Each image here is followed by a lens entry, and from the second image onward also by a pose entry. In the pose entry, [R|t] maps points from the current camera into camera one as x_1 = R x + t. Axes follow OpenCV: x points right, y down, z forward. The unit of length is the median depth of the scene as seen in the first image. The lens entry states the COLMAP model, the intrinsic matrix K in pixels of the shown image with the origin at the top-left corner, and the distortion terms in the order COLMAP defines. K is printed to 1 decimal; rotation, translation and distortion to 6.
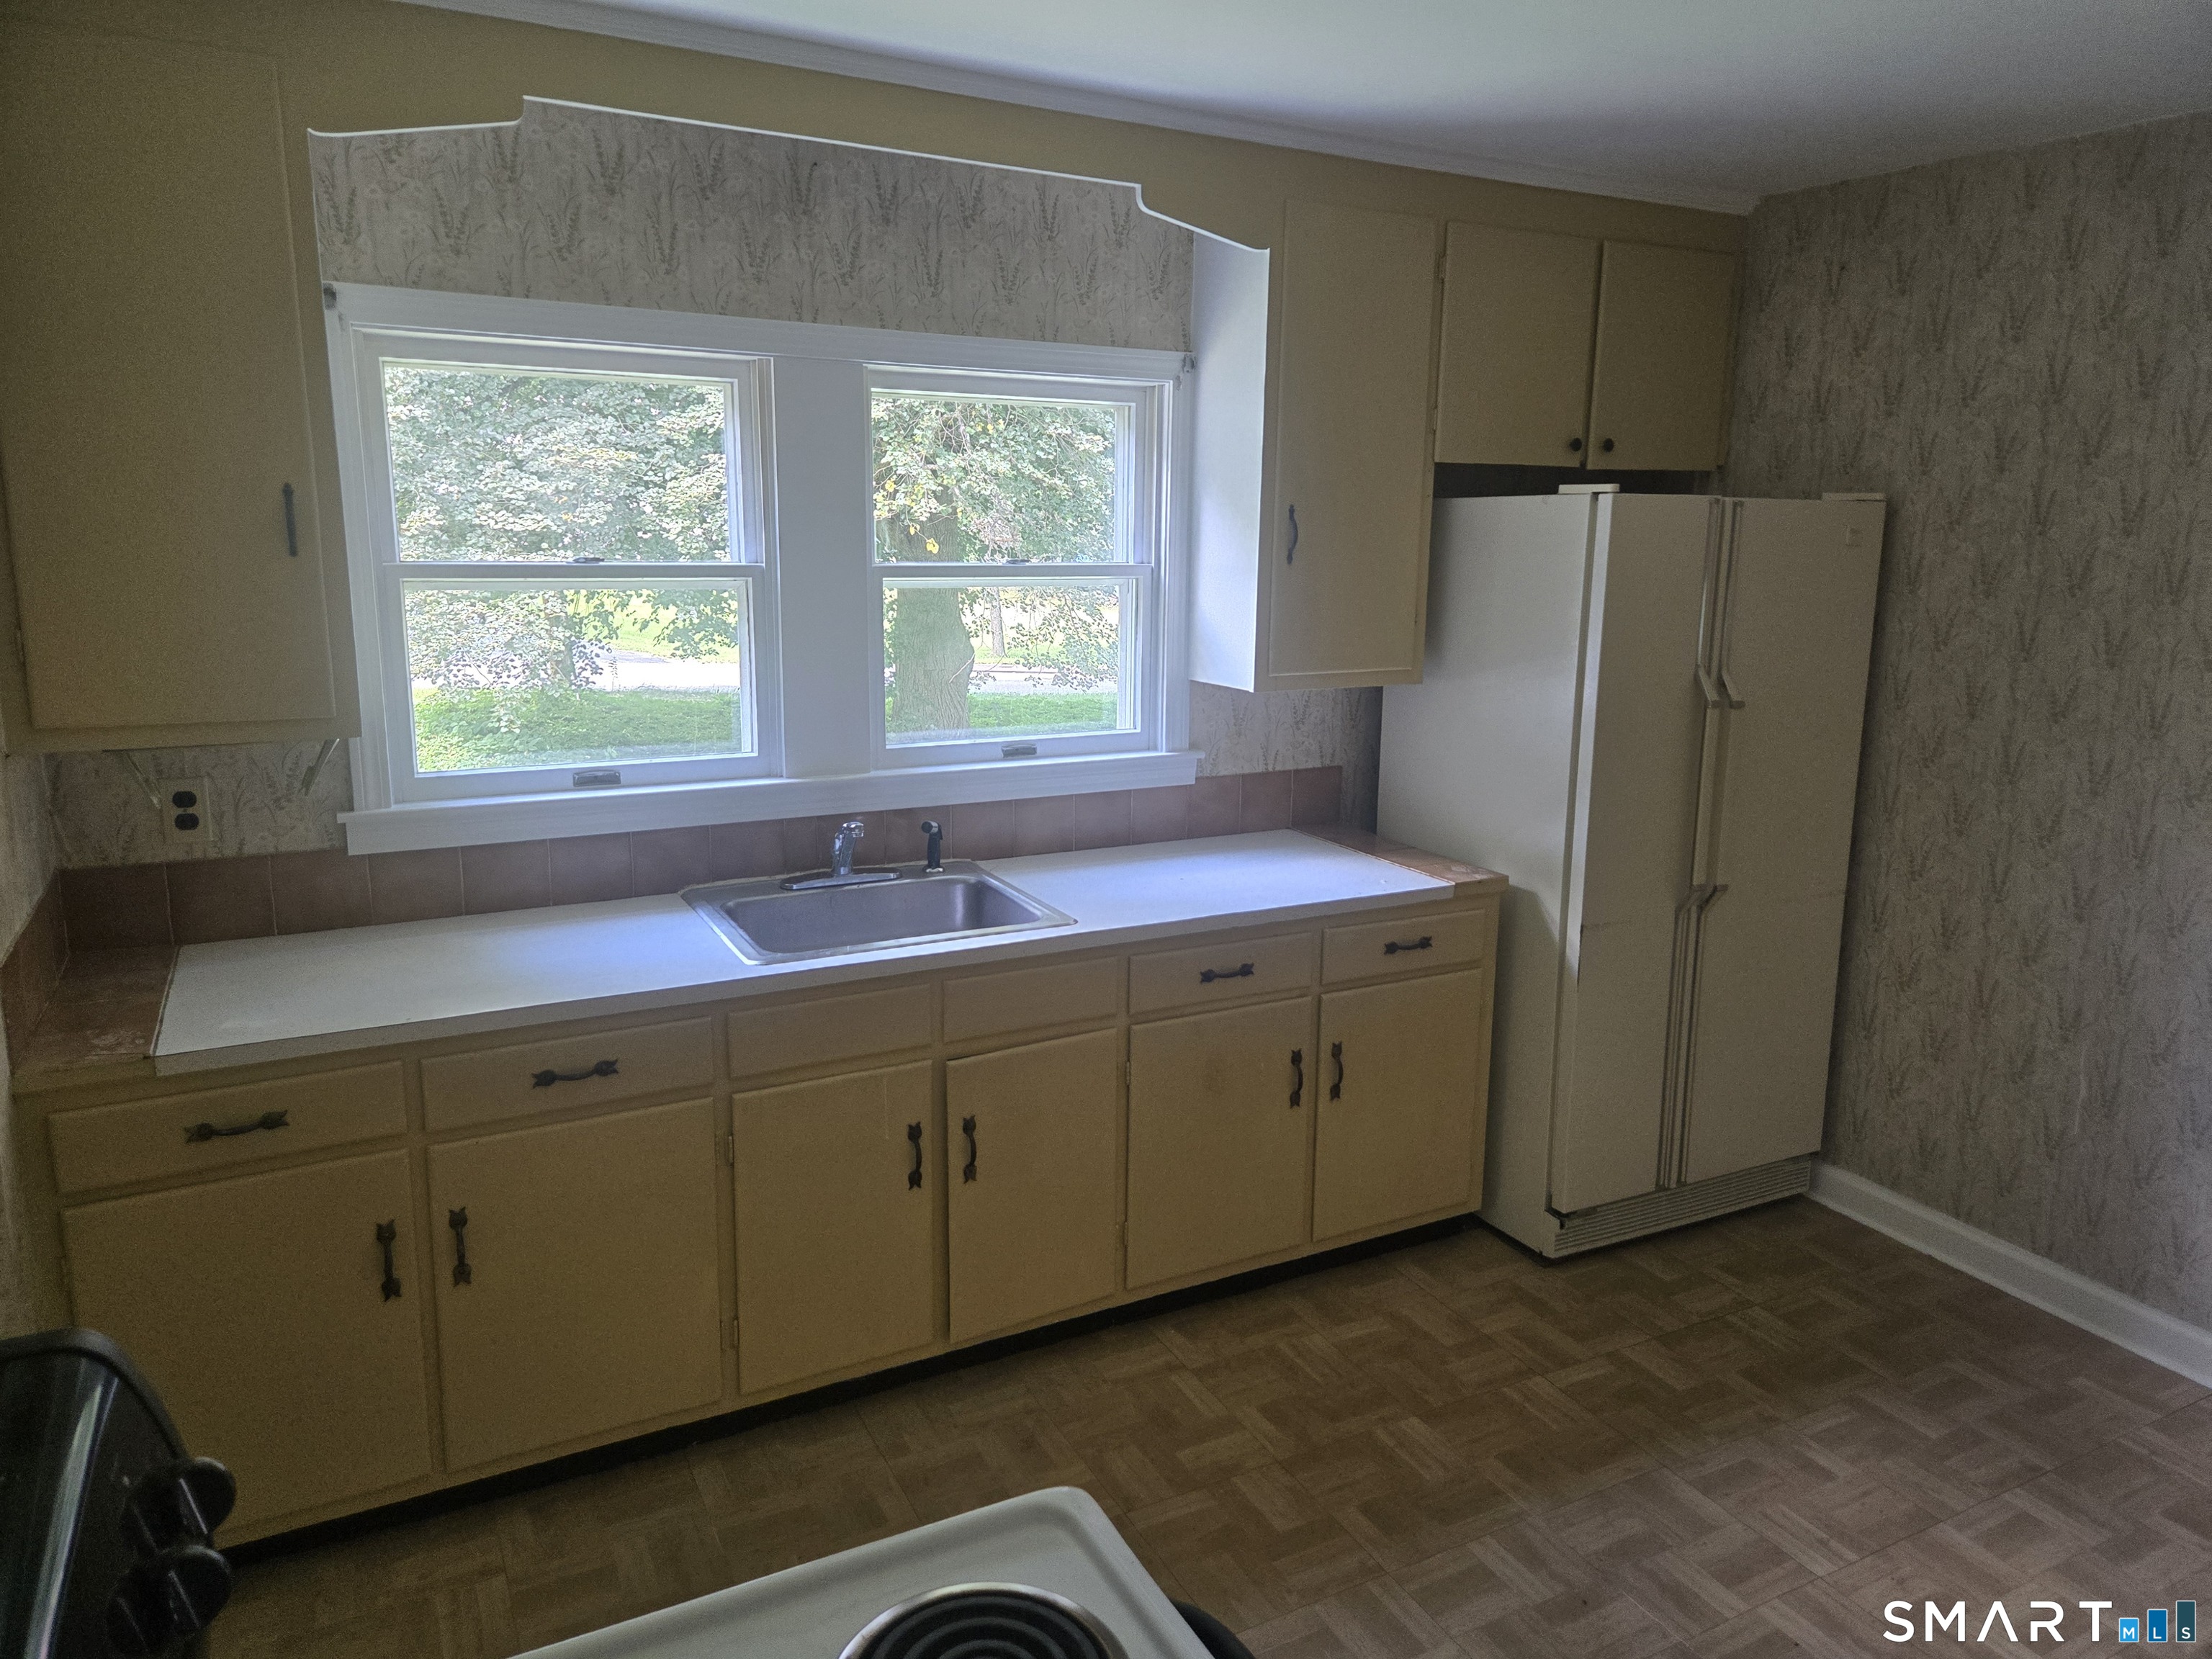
lens RADIAL K [[1476.6, 0, 1103.4], [0, 1476.6, 778.3], [0, 0, 1]] dist [0.103370, -0.118518]
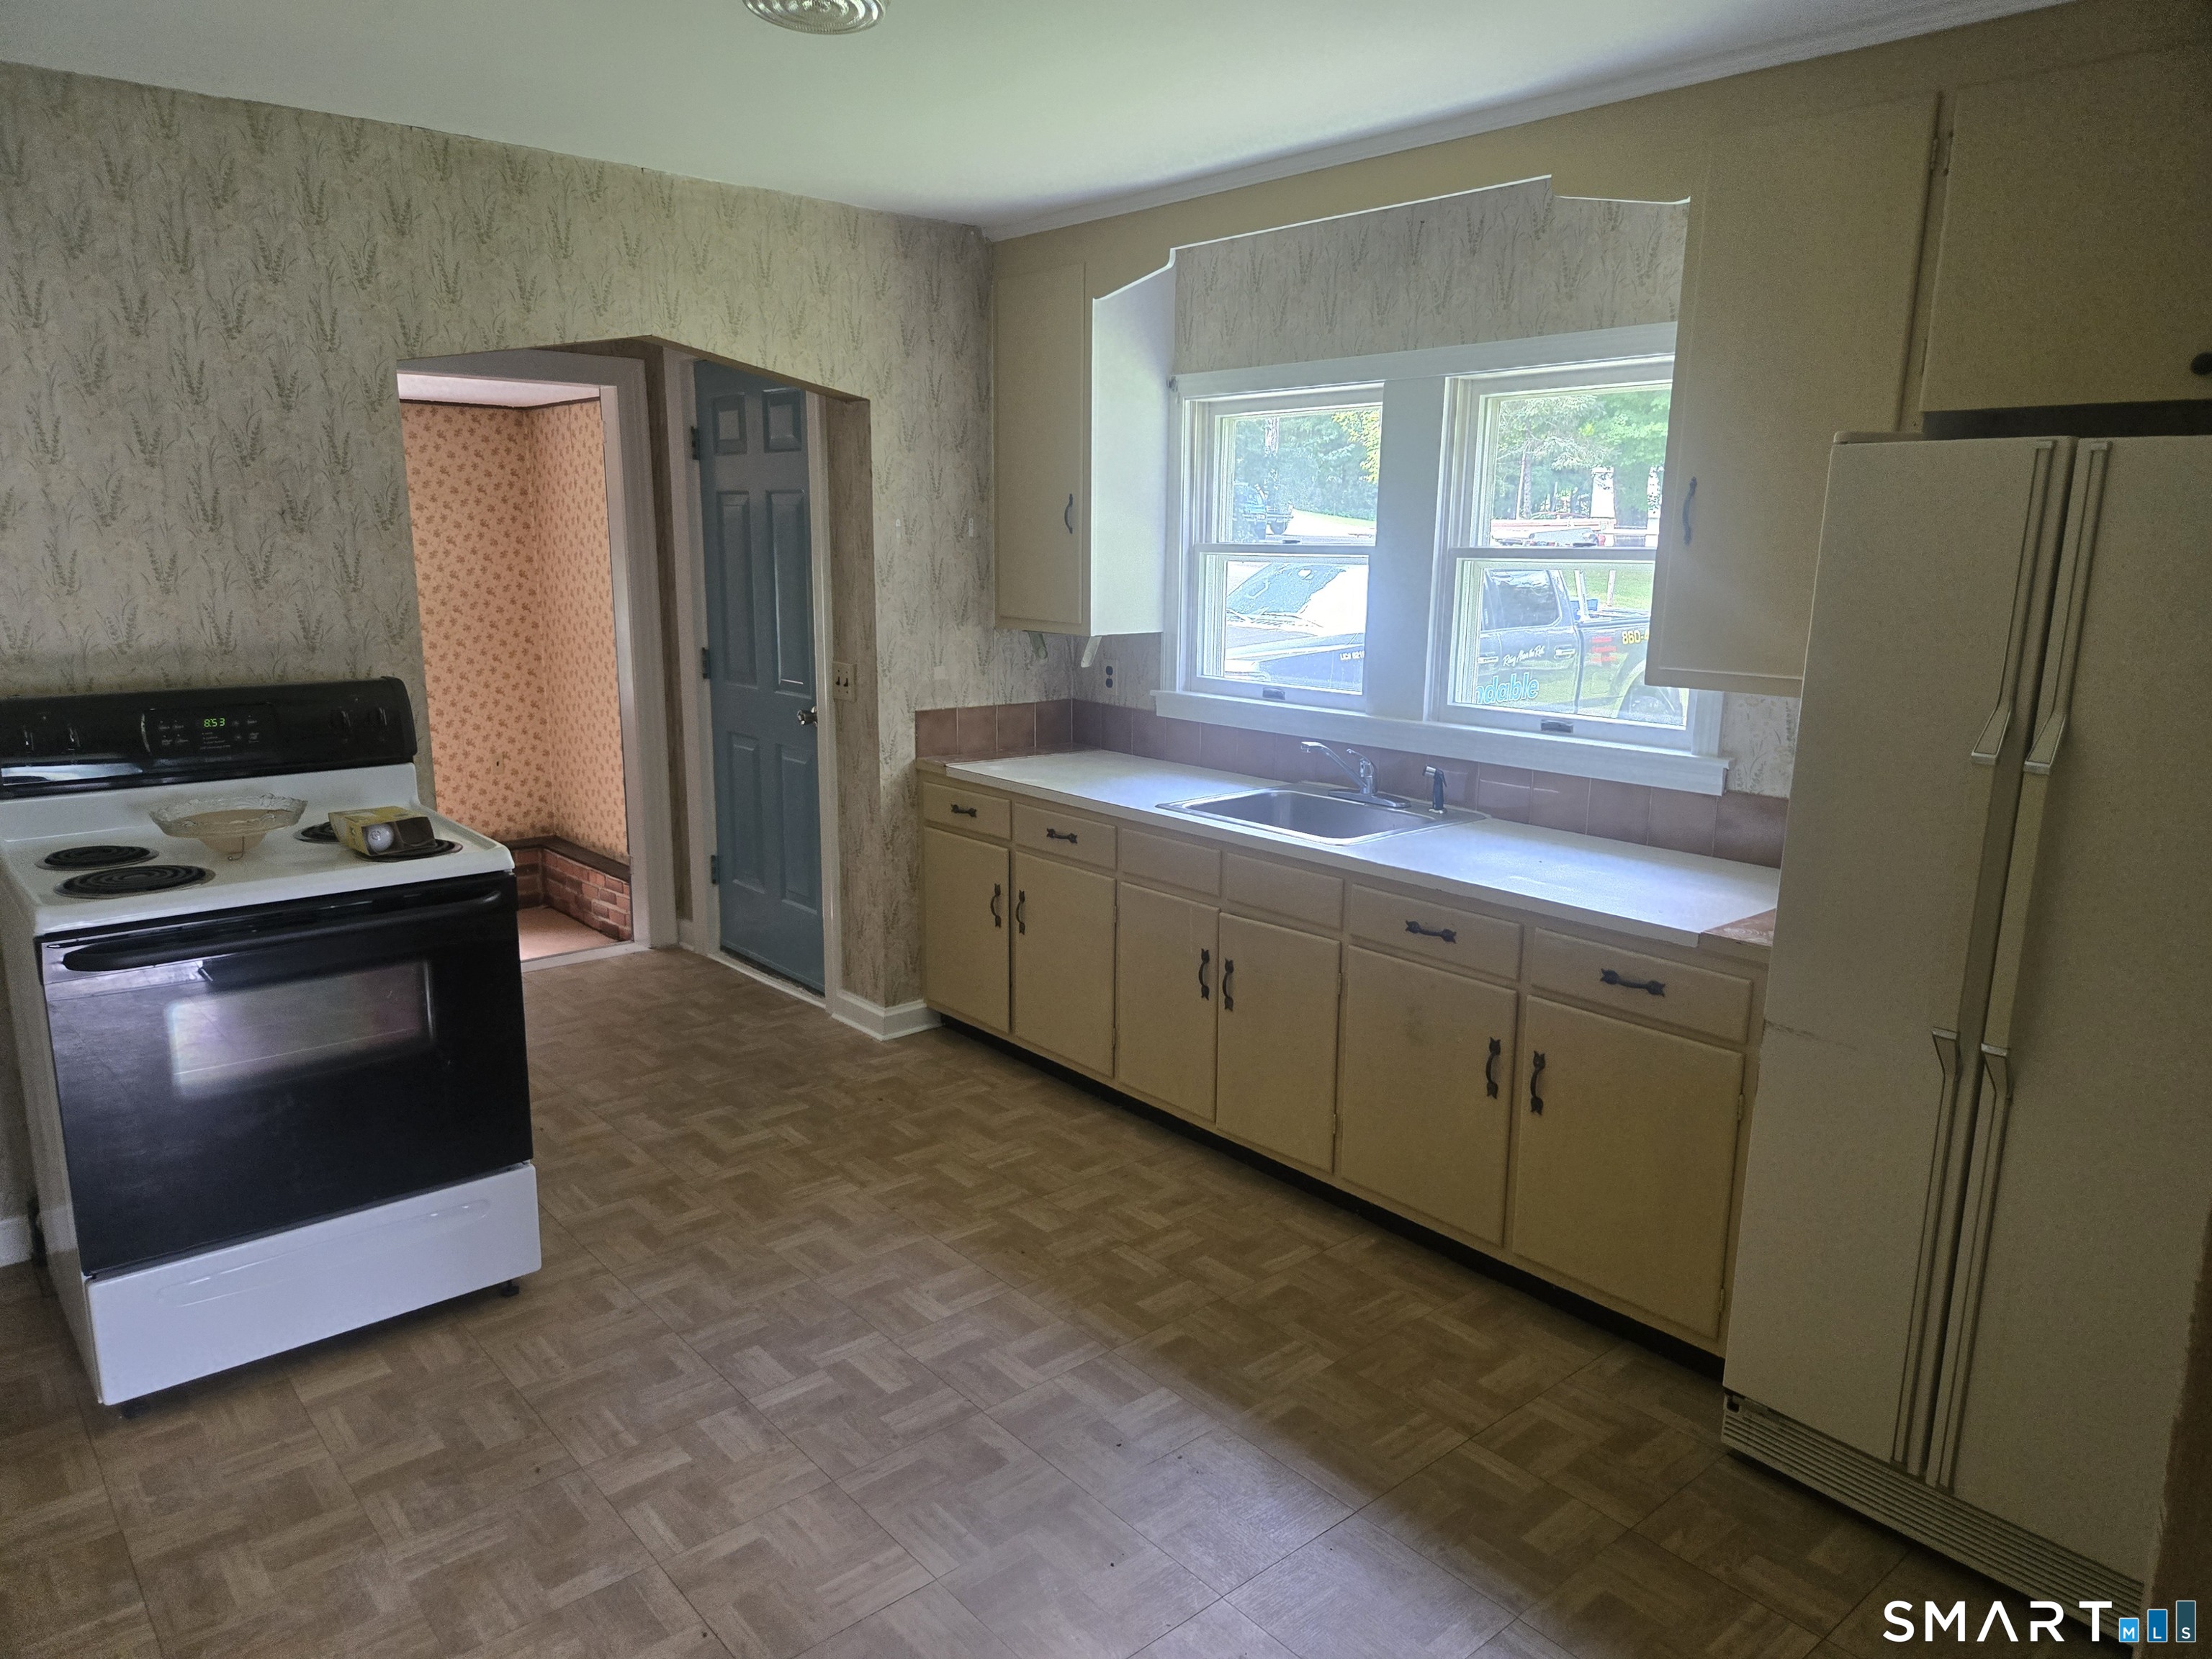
lens RADIAL K [[1508.4, 0, 1113.4], [0, 1508.4, 820.1], [0, 0, 1]] dist [0.099559, -0.123462]
pose [[0.212987, 0.171064, -0.961963, 1.035001], [-0.177160, 0.974996, 0.134157, -0.048443], [0.960859, 0.141848, 0.237967, 0.508392]]
